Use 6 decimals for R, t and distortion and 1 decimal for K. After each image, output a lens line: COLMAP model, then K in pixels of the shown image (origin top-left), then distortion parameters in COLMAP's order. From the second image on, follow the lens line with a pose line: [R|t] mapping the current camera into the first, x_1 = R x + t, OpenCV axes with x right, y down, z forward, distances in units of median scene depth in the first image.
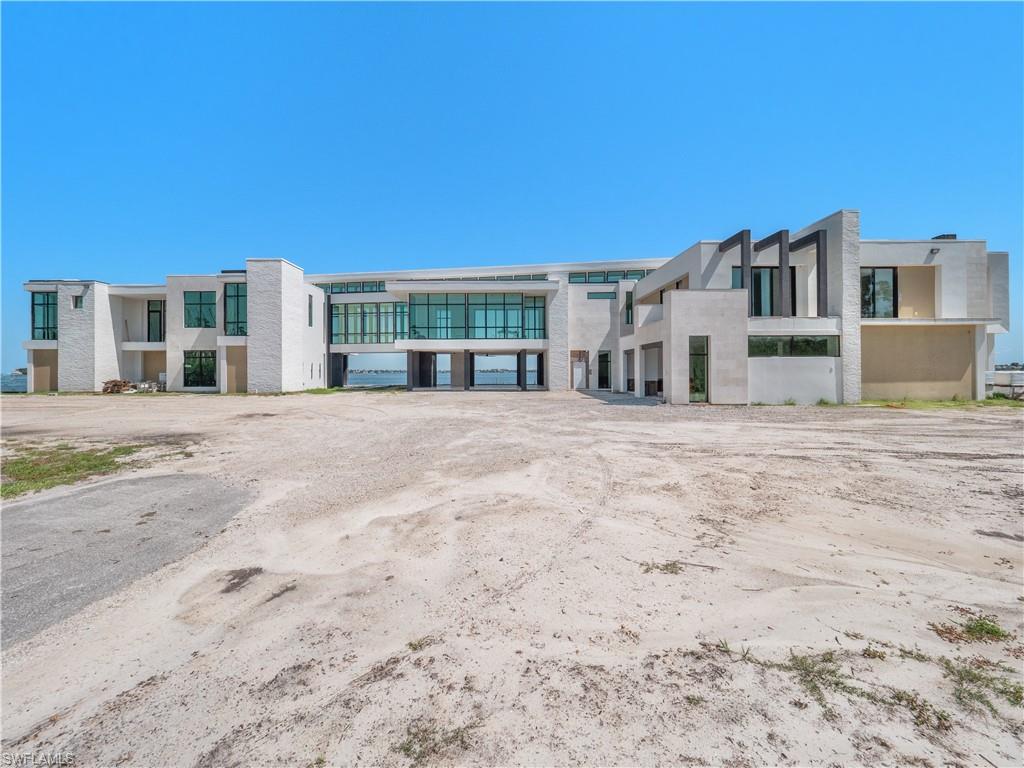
lens RADIAL K [[416.1, 0, 512.4], [0, 416.1, 377.9], [0, 0, 1]] dist [-0.001173, -0.000006]
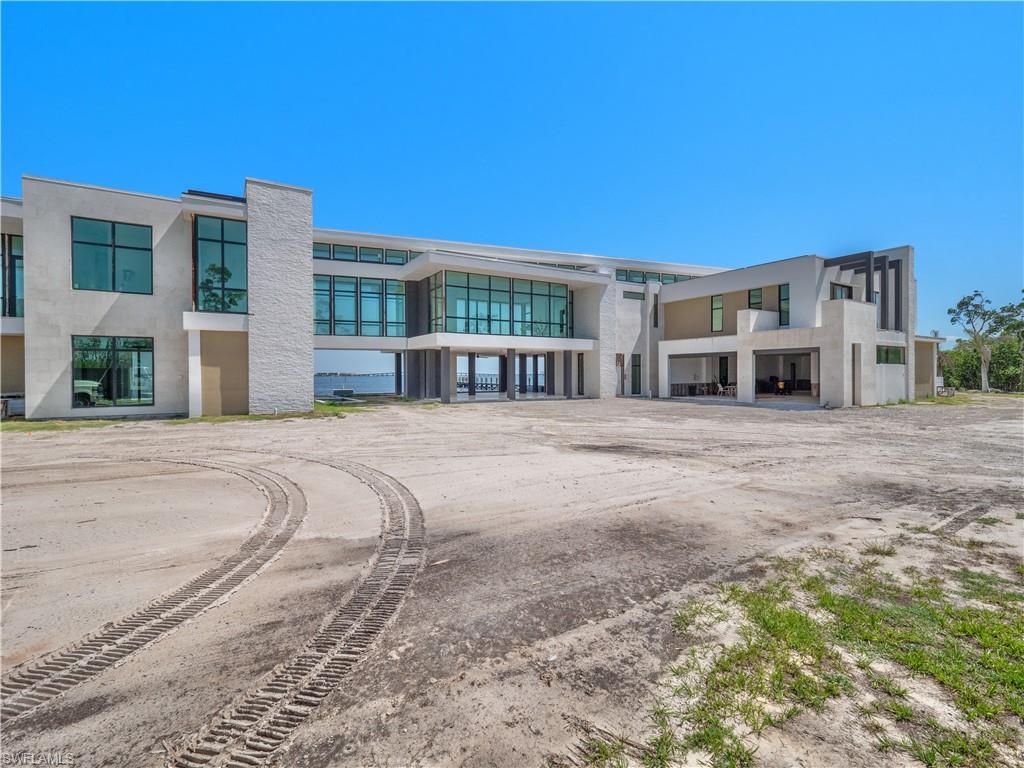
lens RADIAL K [[468.4, 0, 511.6], [0, 468.4, 382.7], [0, 0, 1]] dist [0.004353, 0.000197]
pose [[0.858333, -0.008876, 0.513016, -0.573861], [0.007013, 0.999960, 0.005568, -0.008470], [-0.513044, -0.001181, 0.858361, 0.231666]]
